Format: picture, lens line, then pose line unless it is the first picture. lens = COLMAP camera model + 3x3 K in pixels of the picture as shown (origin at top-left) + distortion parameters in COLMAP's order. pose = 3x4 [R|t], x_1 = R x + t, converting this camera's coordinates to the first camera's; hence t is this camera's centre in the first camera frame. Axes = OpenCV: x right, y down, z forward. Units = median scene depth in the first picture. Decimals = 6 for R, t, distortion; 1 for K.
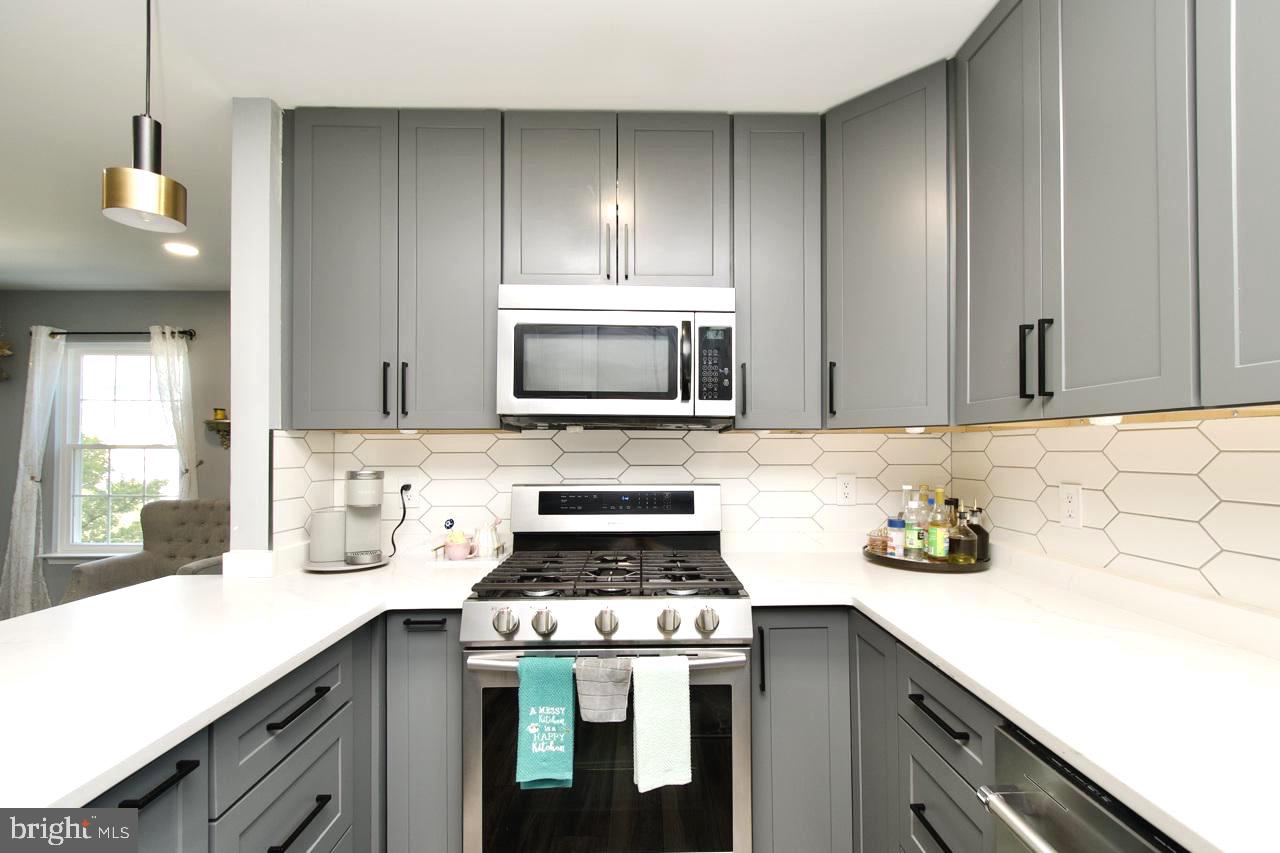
lens RADIAL K [[560.7, 0, 652.4], [0, 560.7, 446.3], [0, 0, 1]] dist [-0.001381, -0.001262]
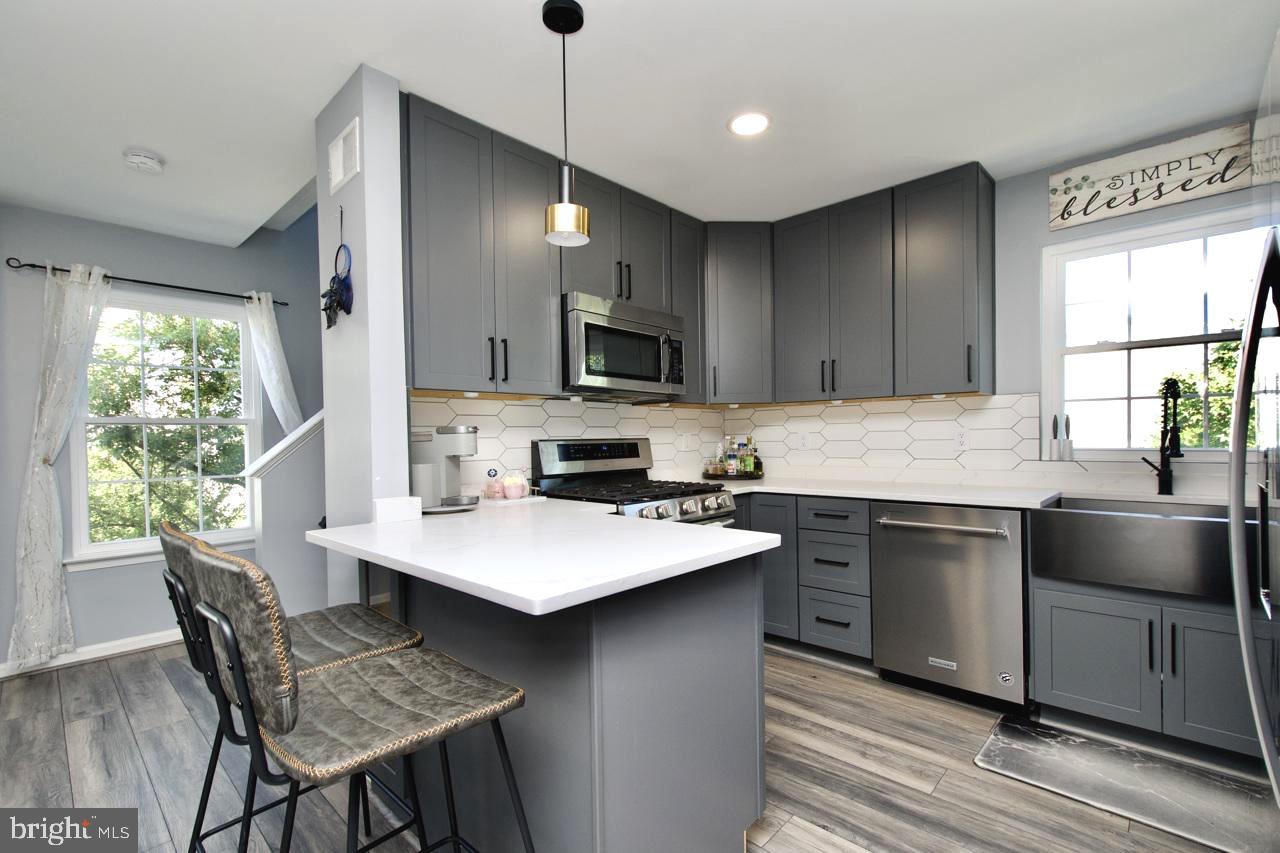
lens RADIAL K [[571.0, 0, 653.6], [0, 571.0, 445.9], [0, 0, 1]] dist [0.004720, -0.003599]
pose [[0.689451, -0.020772, 0.724035, -2.210551], [0.006623, 0.999728, 0.022375, 0.118196], [-0.724302, -0.010632, 0.689401, -0.226275]]
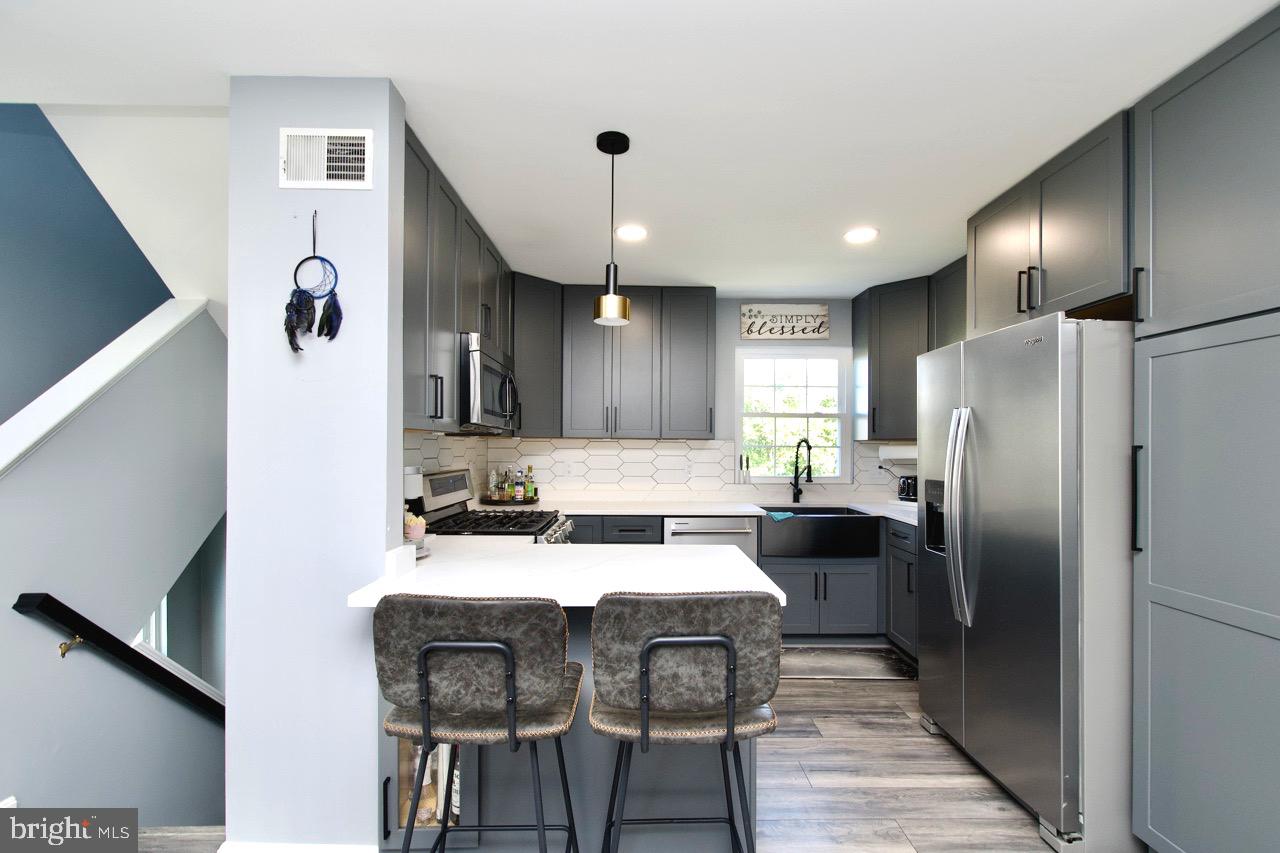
lens RADIAL K [[571.0, 0, 649.9], [0, 571.0, 445.6], [0, 0, 1]] dist [0.004720, -0.003599]
pose [[-0.005365, 0.003124, 0.999981, -3.294990], [-0.017174, 0.999847, -0.003216, -0.005462], [-0.999838, -0.017191, -0.005311, 1.067091]]
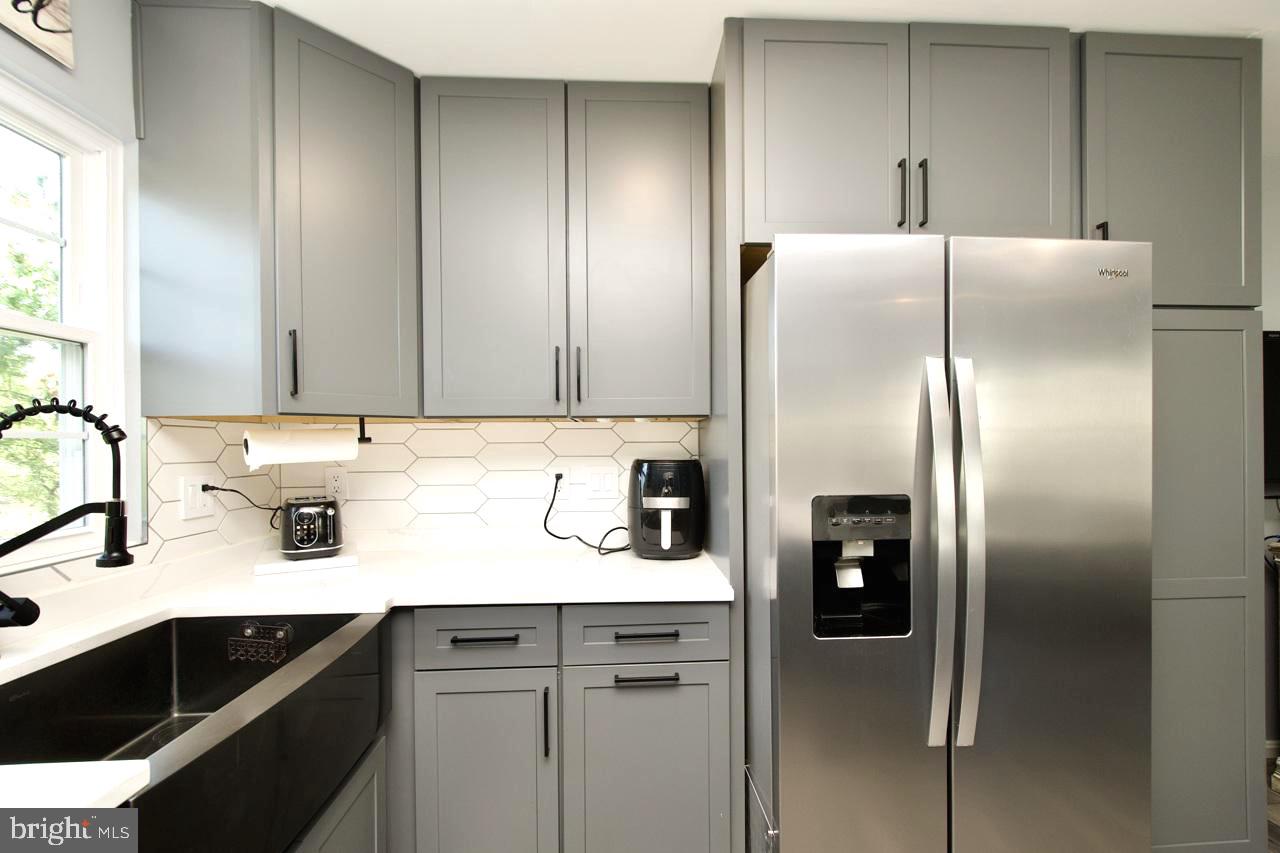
lens RADIAL K [[571.0, 0, 651.5], [0, 571.0, 439.6], [0, 0, 1]] dist [0.004720, -0.003599]
pose [[-0.998646, 0.007399, -0.051494, -0.011735], [0.008055, 0.999889, -0.012555, 0.006310], [0.051395, -0.012953, -0.998594, 1.036442]]
